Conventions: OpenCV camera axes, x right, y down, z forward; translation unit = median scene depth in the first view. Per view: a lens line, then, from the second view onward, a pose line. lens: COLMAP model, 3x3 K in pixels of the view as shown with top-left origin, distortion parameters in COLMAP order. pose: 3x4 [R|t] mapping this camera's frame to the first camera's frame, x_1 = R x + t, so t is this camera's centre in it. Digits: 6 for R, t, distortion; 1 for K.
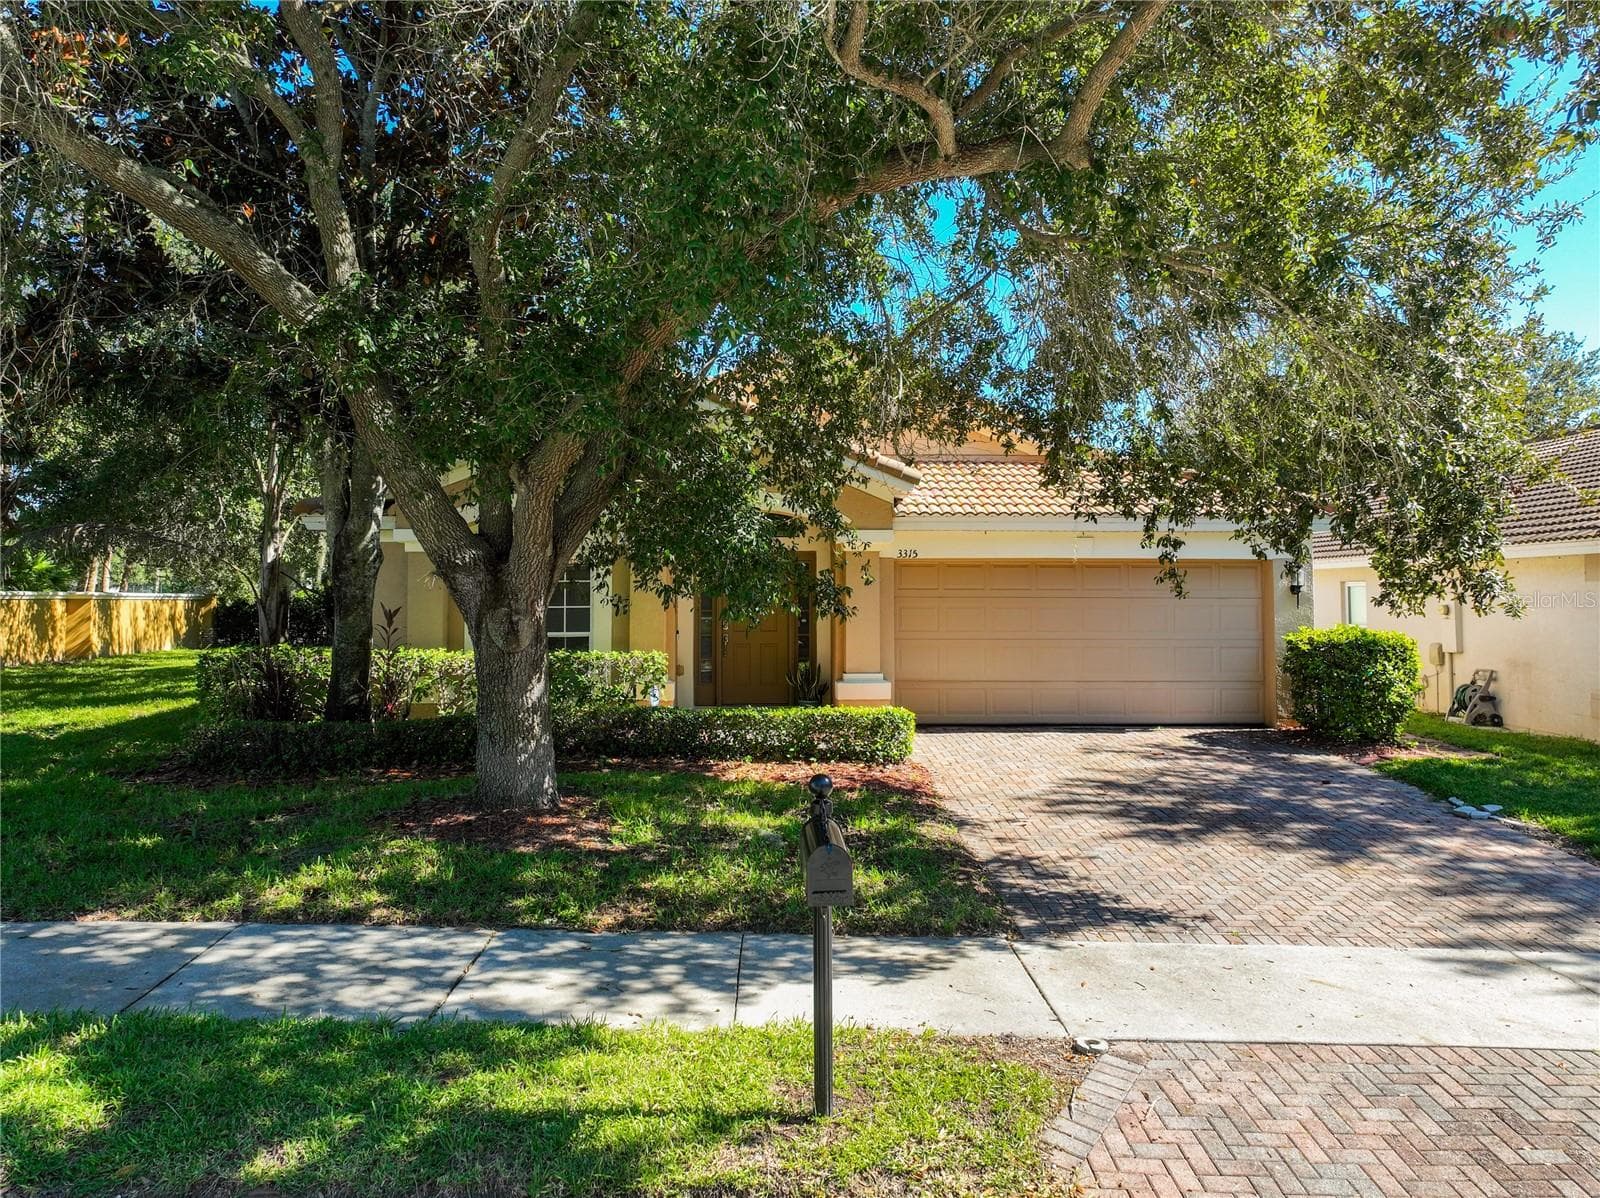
lens RADIAL K [[1147.0, 0, 800.8], [0, 1147.0, 544.5], [0, 0, 1]] dist [0.004298, 0.013845]
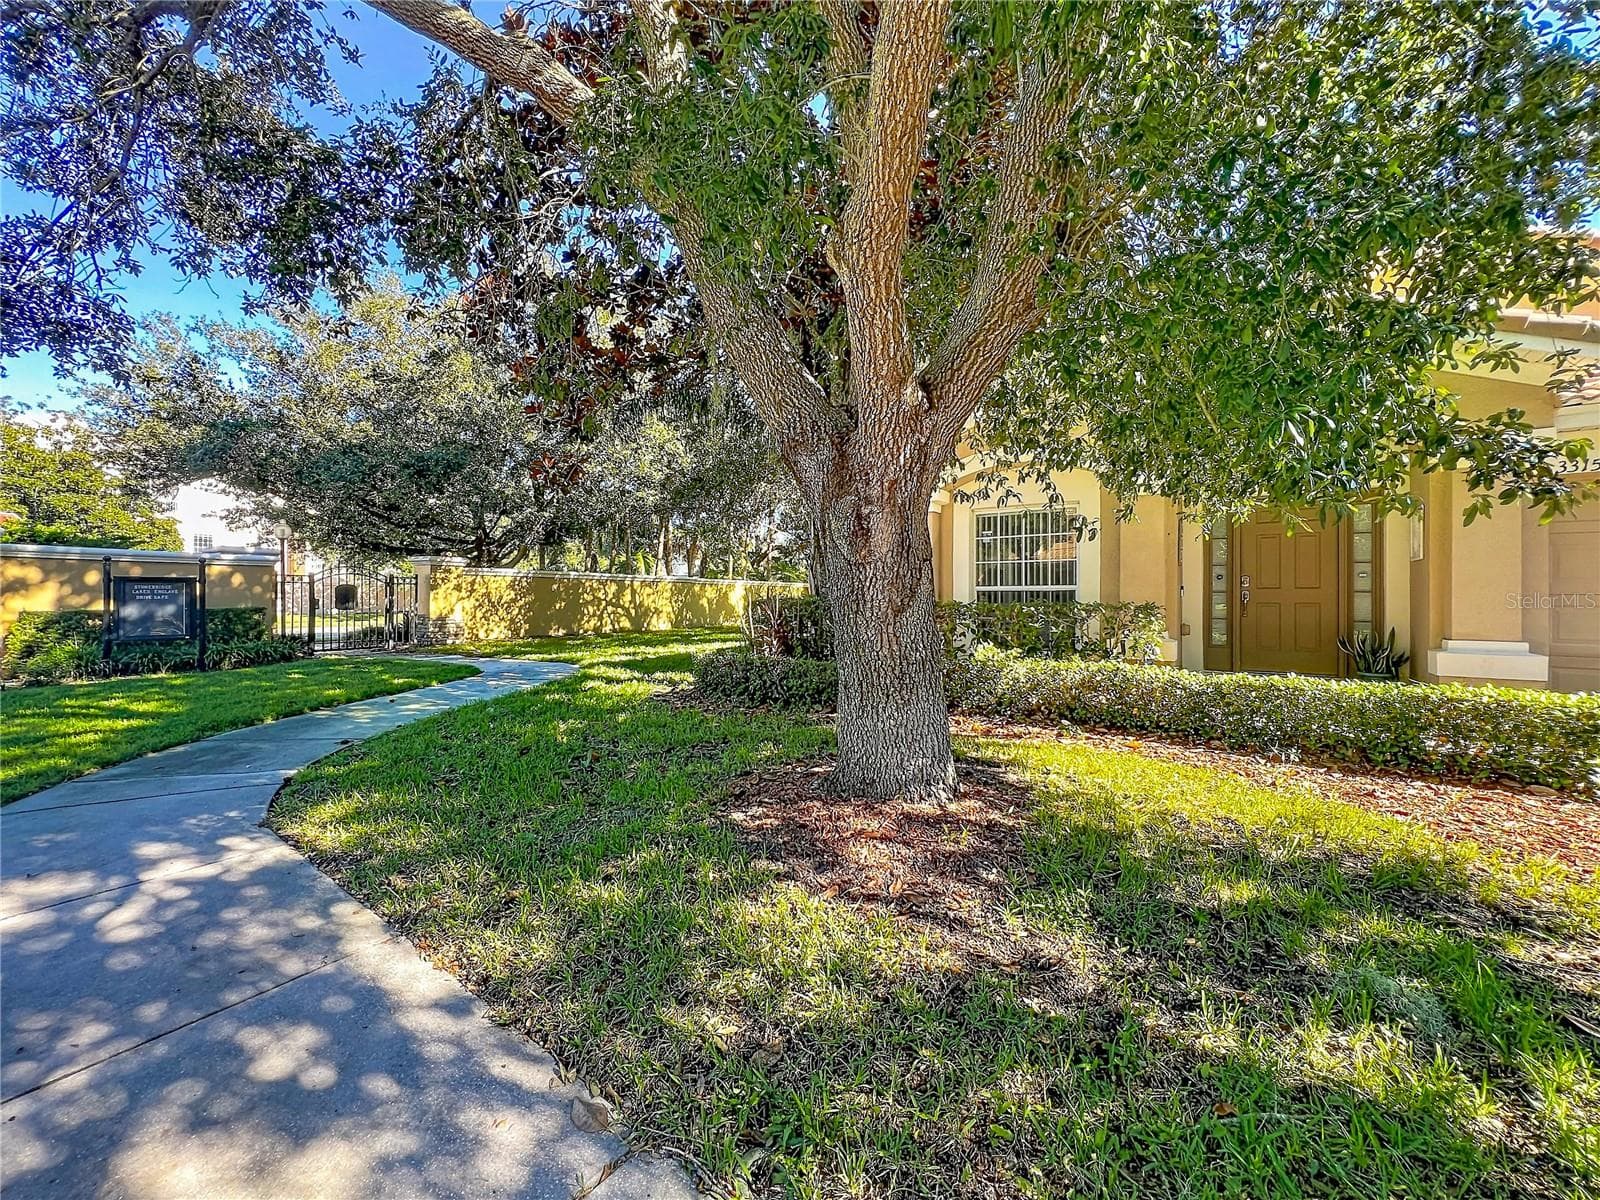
lens RADIAL K [[643.0, 0, 794.8], [0, 643.0, 590.4], [0, 0, 1]] dist [-0.010656, 0.000202]
pose [[0.785917, -0.003805, -0.618320, -0.044136], [0.023357, 0.999450, 0.023538, 0.076505], [0.617890, -0.032941, 0.785574, 0.530942]]
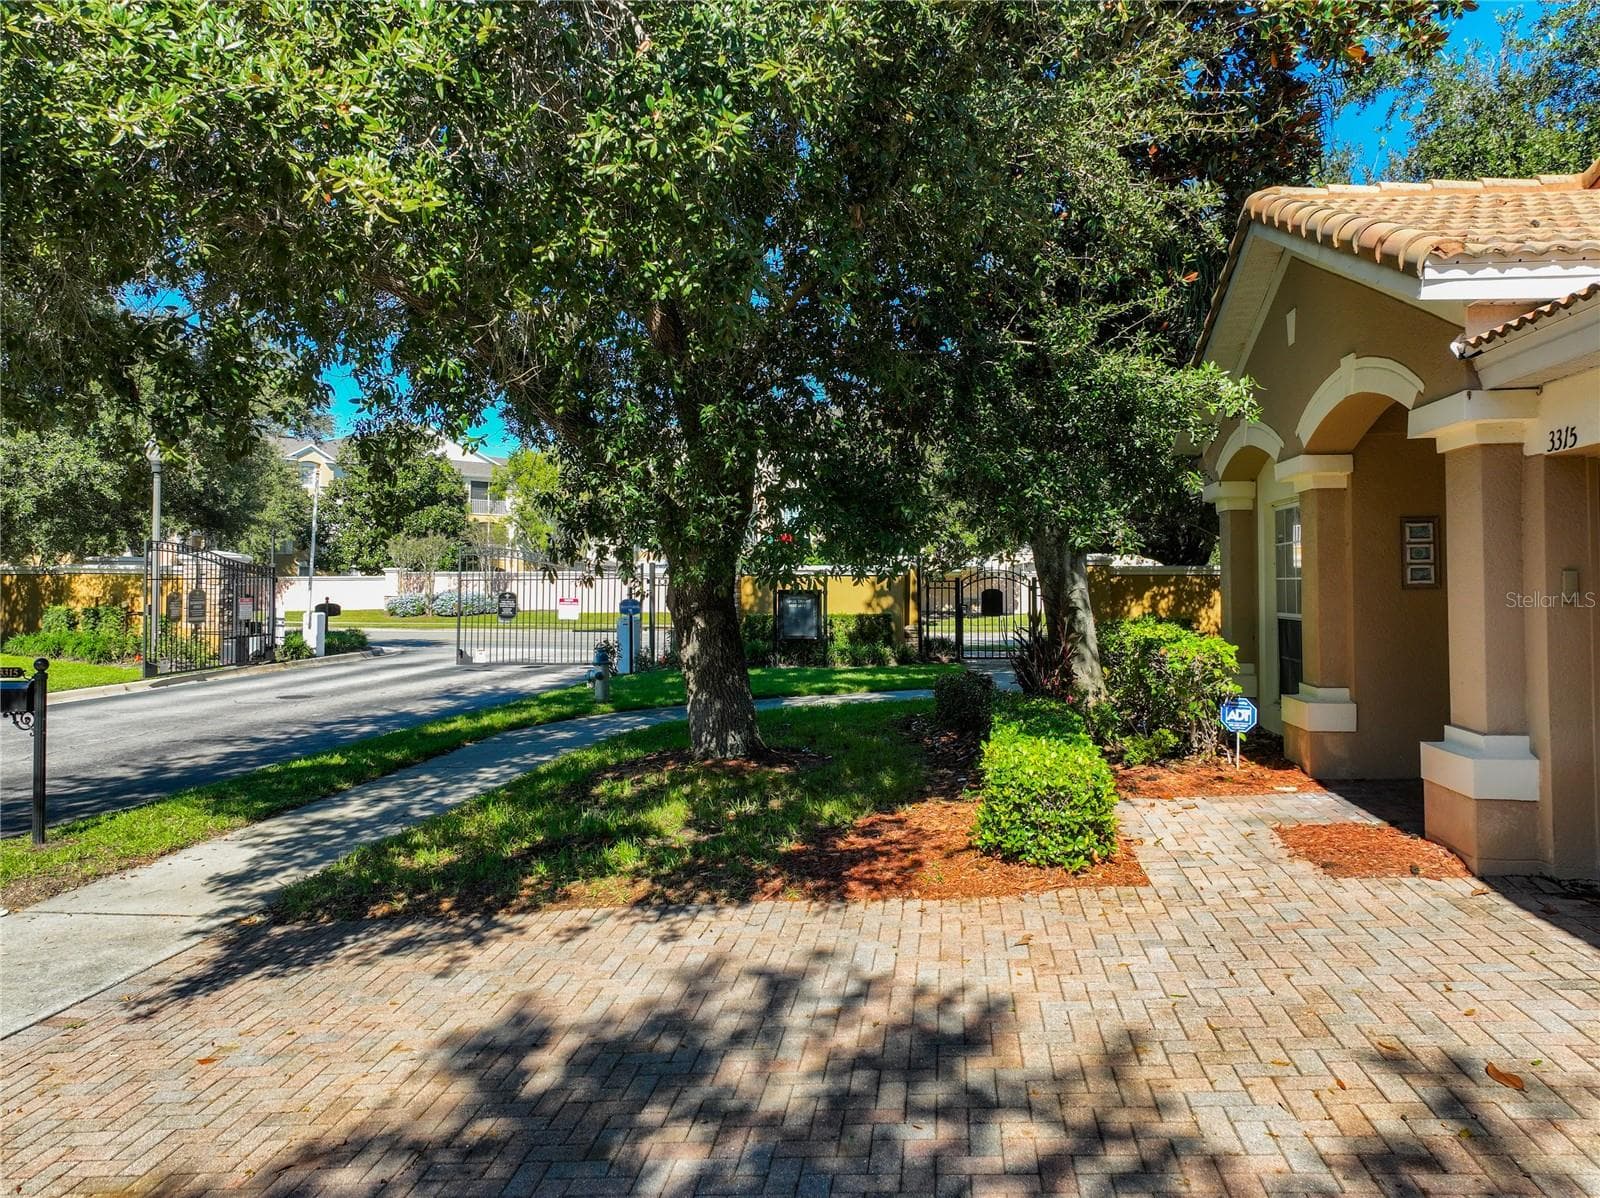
lens RADIAL K [[1144.3, 0, 803.6], [0, 1144.3, 542.5], [0, 0, 1]] dist [0.003246, 0.004606]
pose [[-0.182133, -0.032923, -0.982723, 0.647038], [0.044995, 0.998113, -0.041778, 0.059524], [0.982244, -0.051827, -0.180308, 1.024603]]
